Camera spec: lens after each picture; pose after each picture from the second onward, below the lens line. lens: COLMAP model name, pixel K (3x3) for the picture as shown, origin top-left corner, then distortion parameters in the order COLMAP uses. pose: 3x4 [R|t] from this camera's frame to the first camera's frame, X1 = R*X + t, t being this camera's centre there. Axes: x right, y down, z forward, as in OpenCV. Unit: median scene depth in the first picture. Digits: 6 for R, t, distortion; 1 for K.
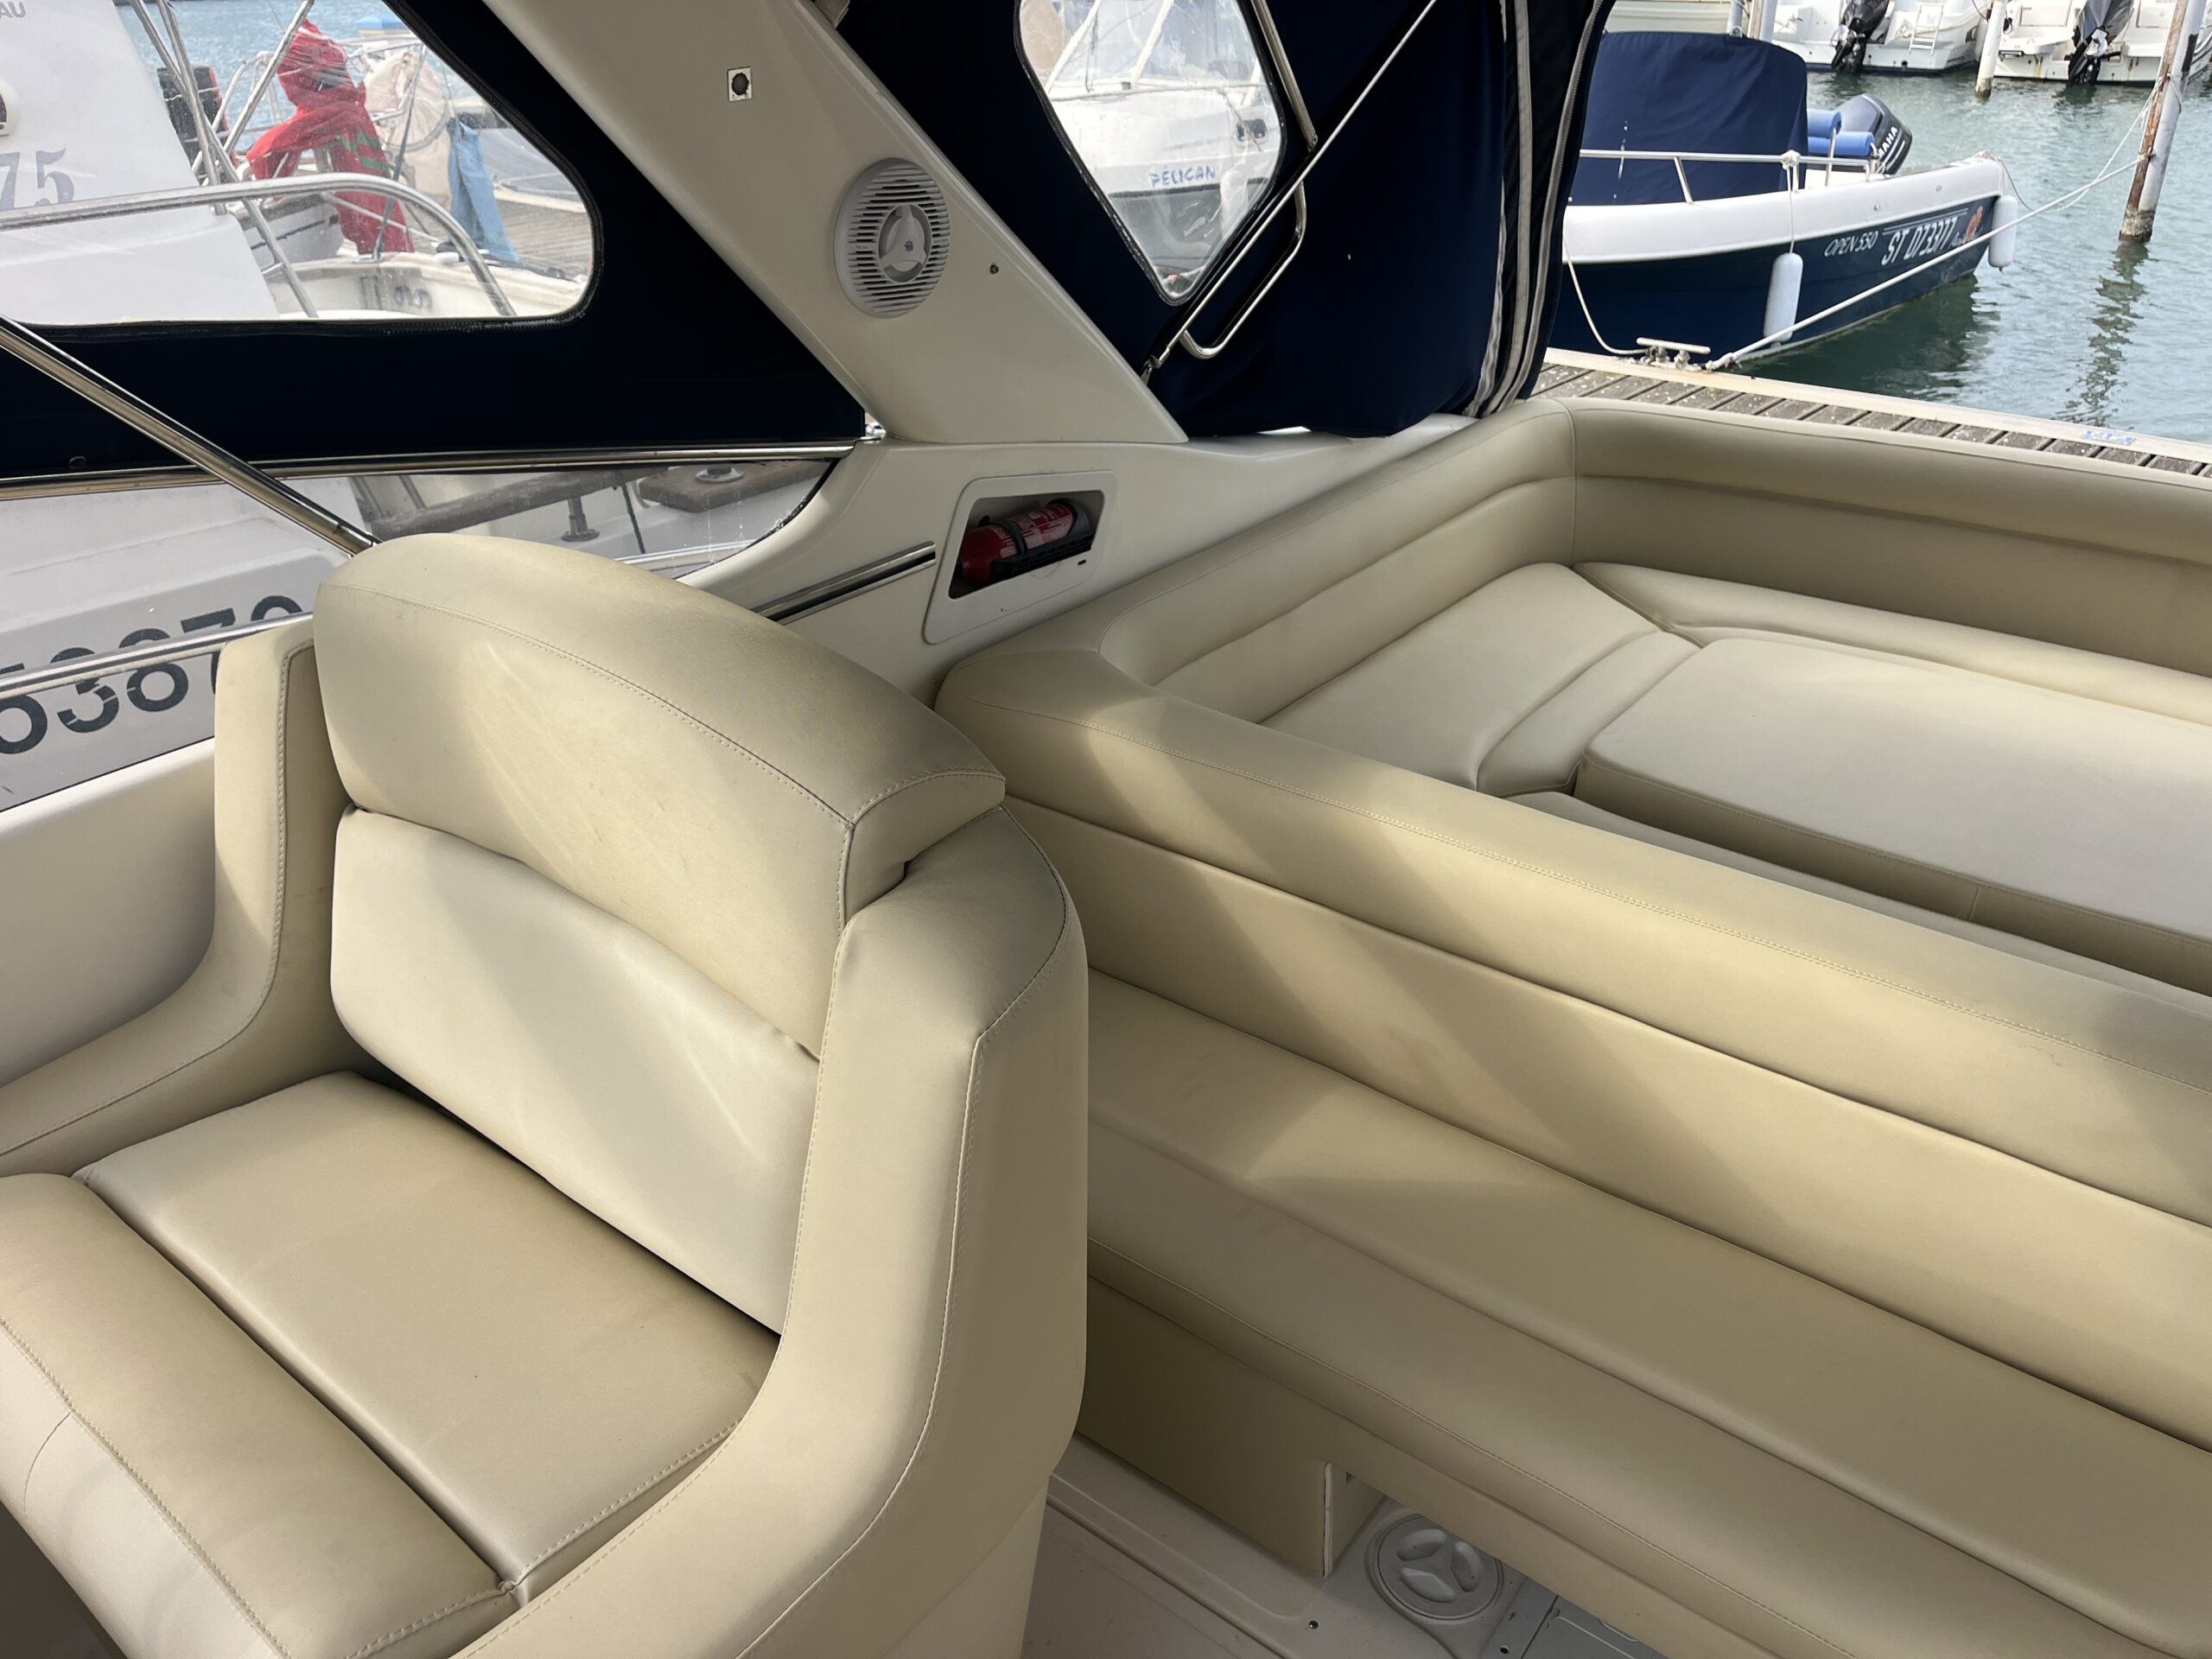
lens RADIAL K [[1696.0, 0, 1106.0], [0, 1696.0, 829.5], [0, 0, 1]] dist [0.080550, -0.120663]
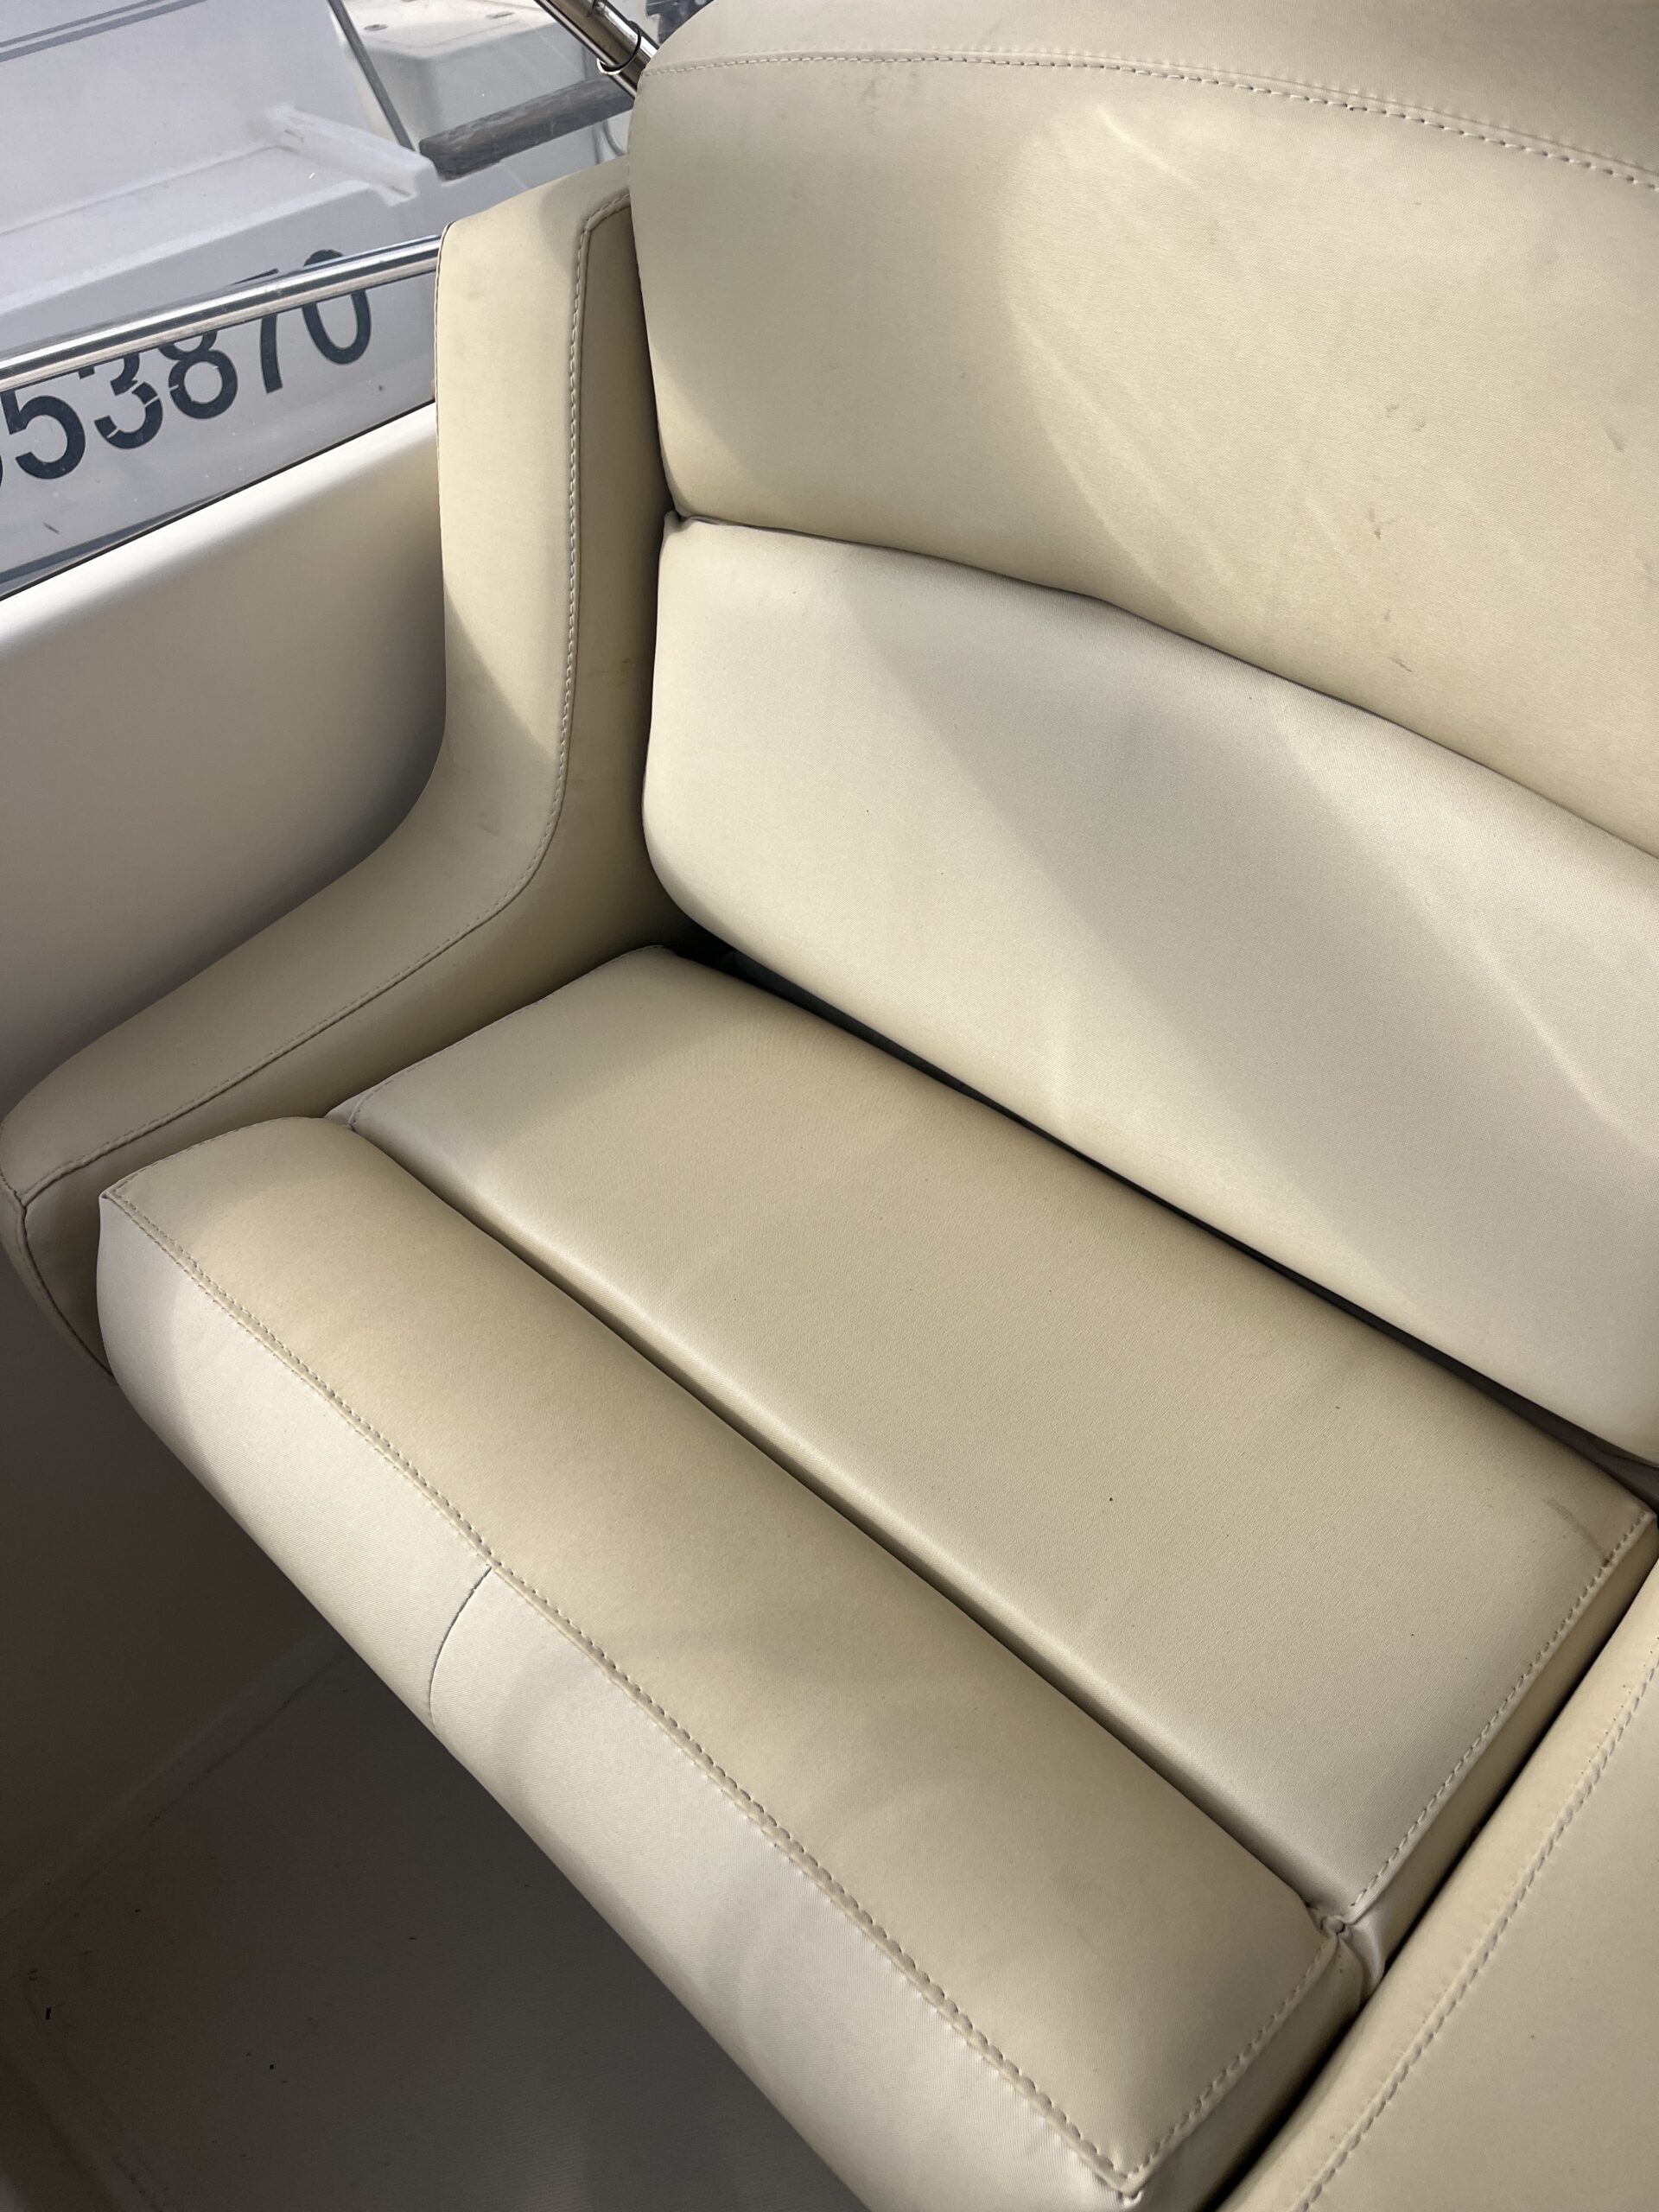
lens RADIAL K [[1724.9, 0, 824.8], [0, 1724.9, 1173.4], [0, 0, 1]] dist [-0.000812, -0.008305]
pose [[0.992744, 0.010661, -0.119772, -0.195209], [0.028700, 0.946265, 0.322115, 0.007123], [0.116771, -0.323215, 0.939093, 0.227749]]
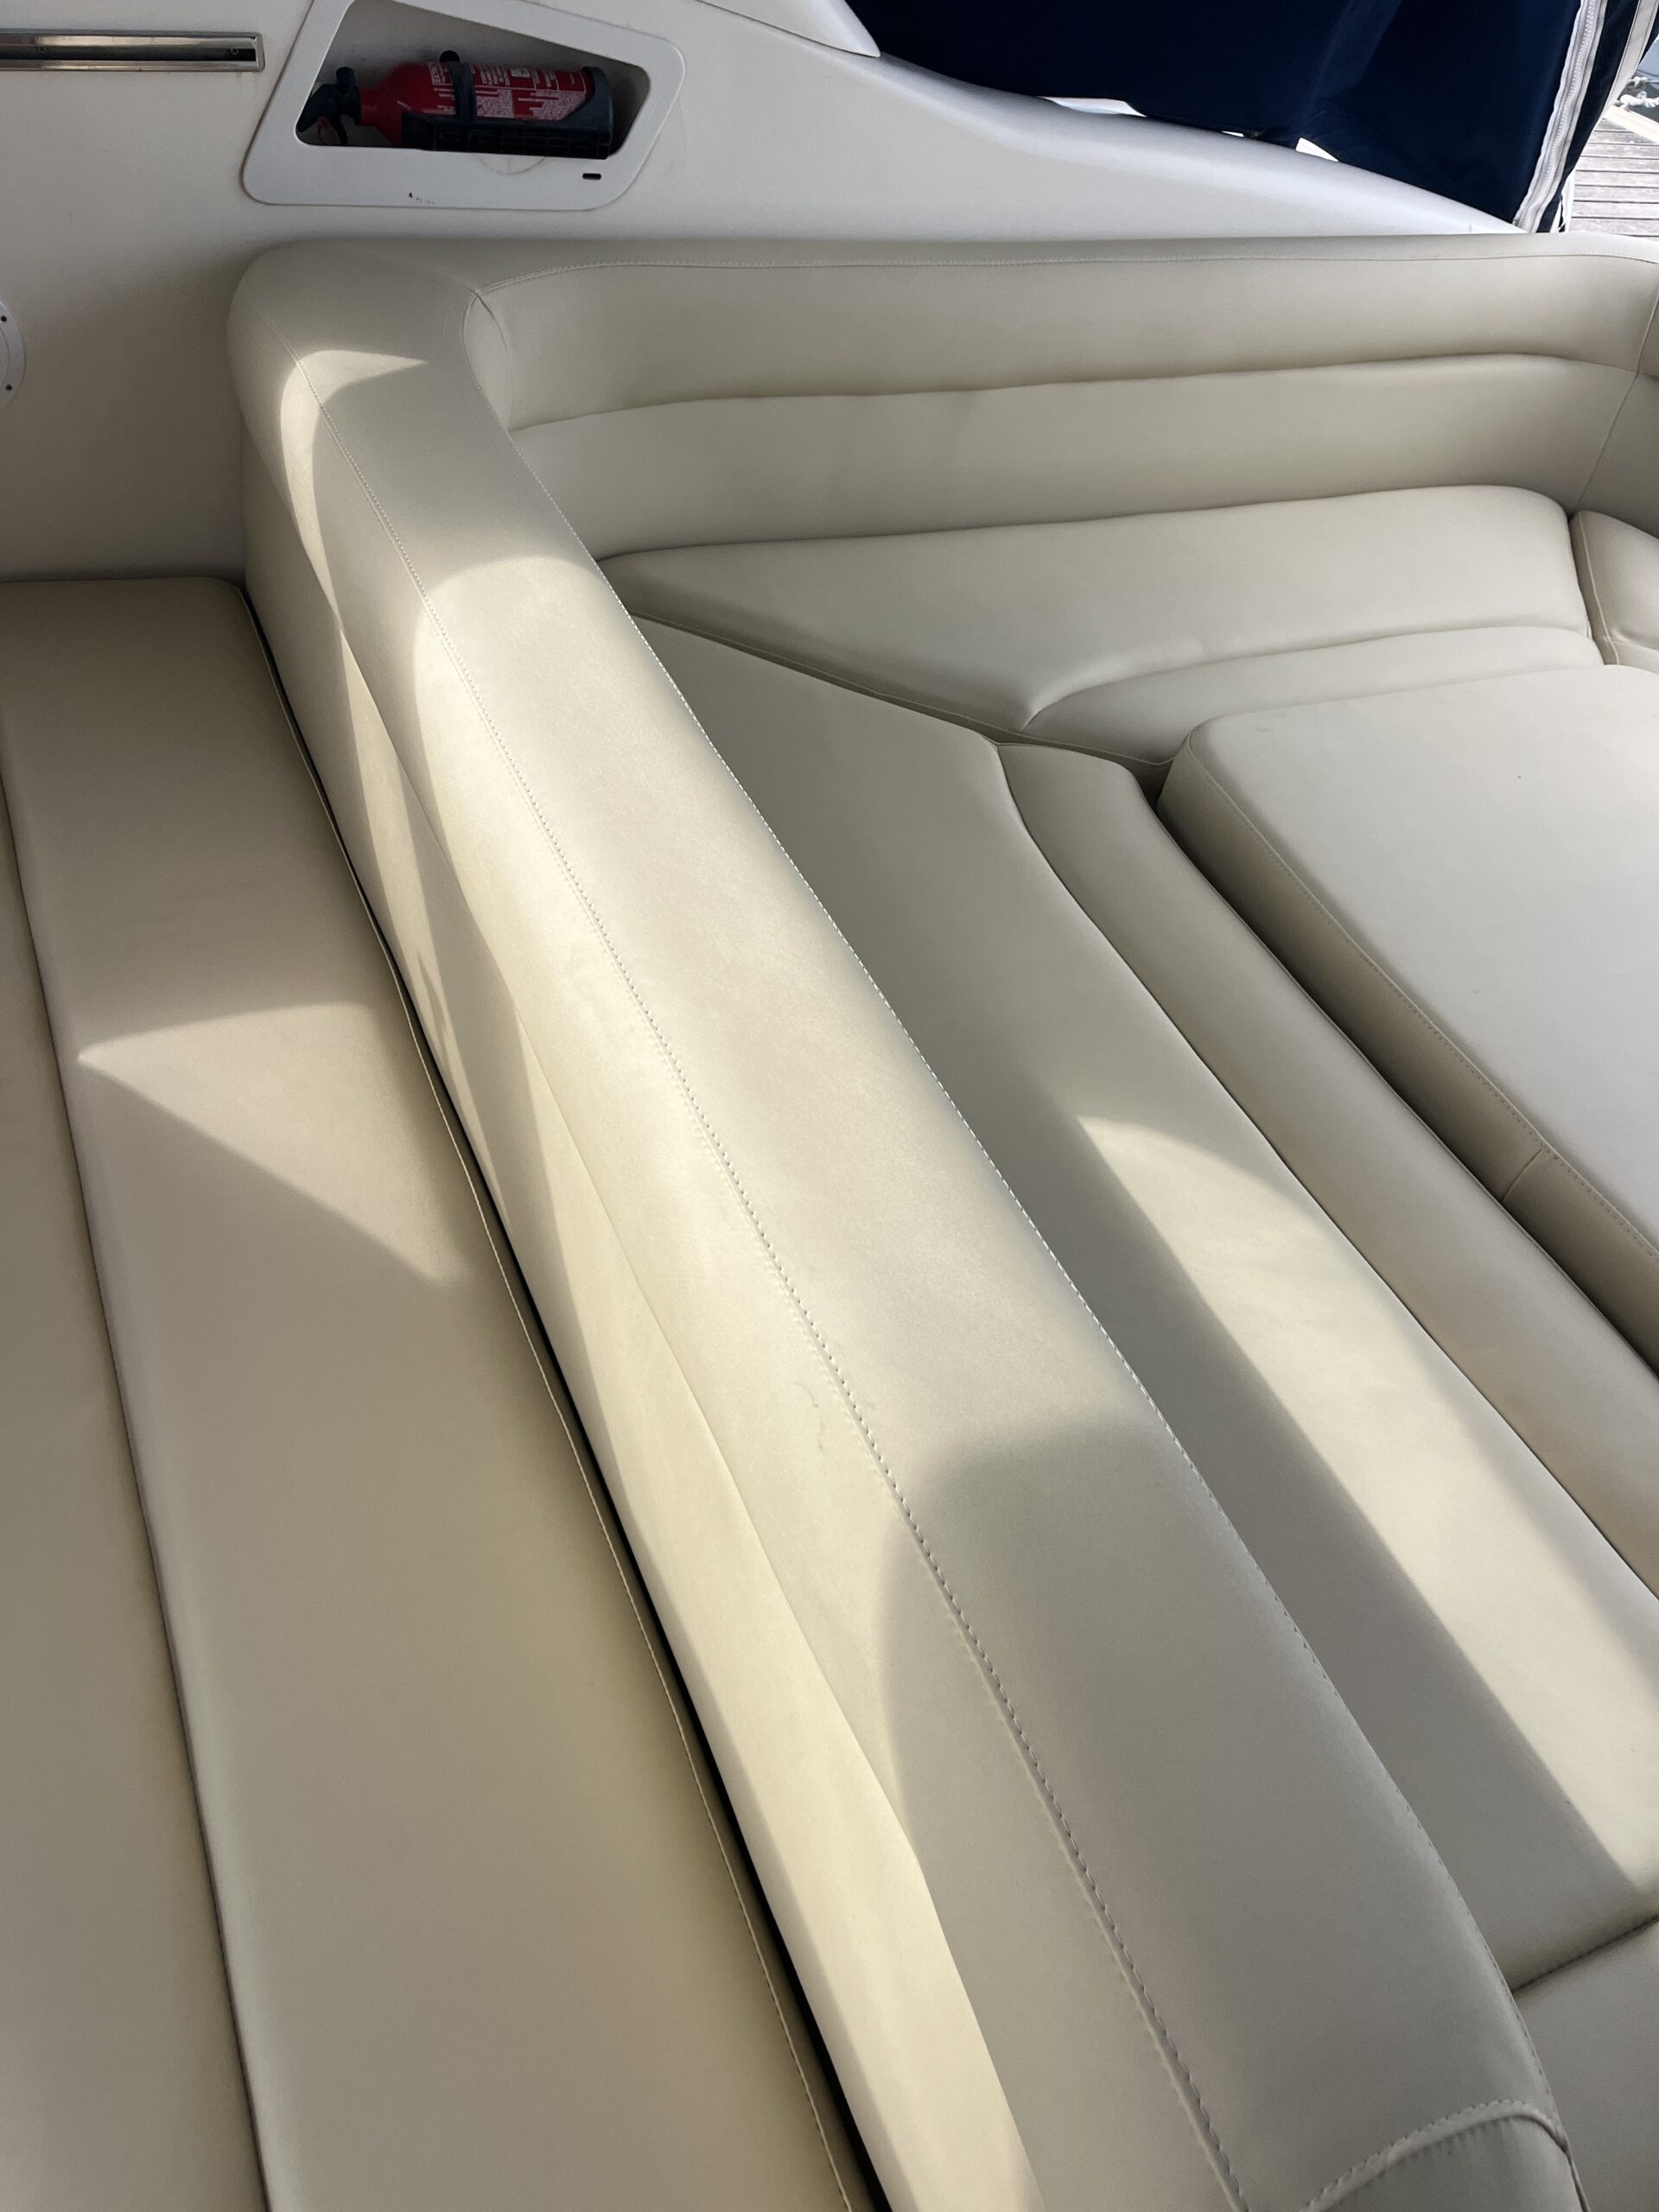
lens RADIAL K [[1696.0, 0, 833.8], [0, 1696.0, 1118.7], [0, 0, 1]] dist [0.080550, -0.120663]
pose [[0.874687, 0.414903, -0.250556, 0.417770], [-0.339887, 0.893597, 0.293193, -0.057955], [0.345543, -0.171291, 0.922637, 0.355190]]
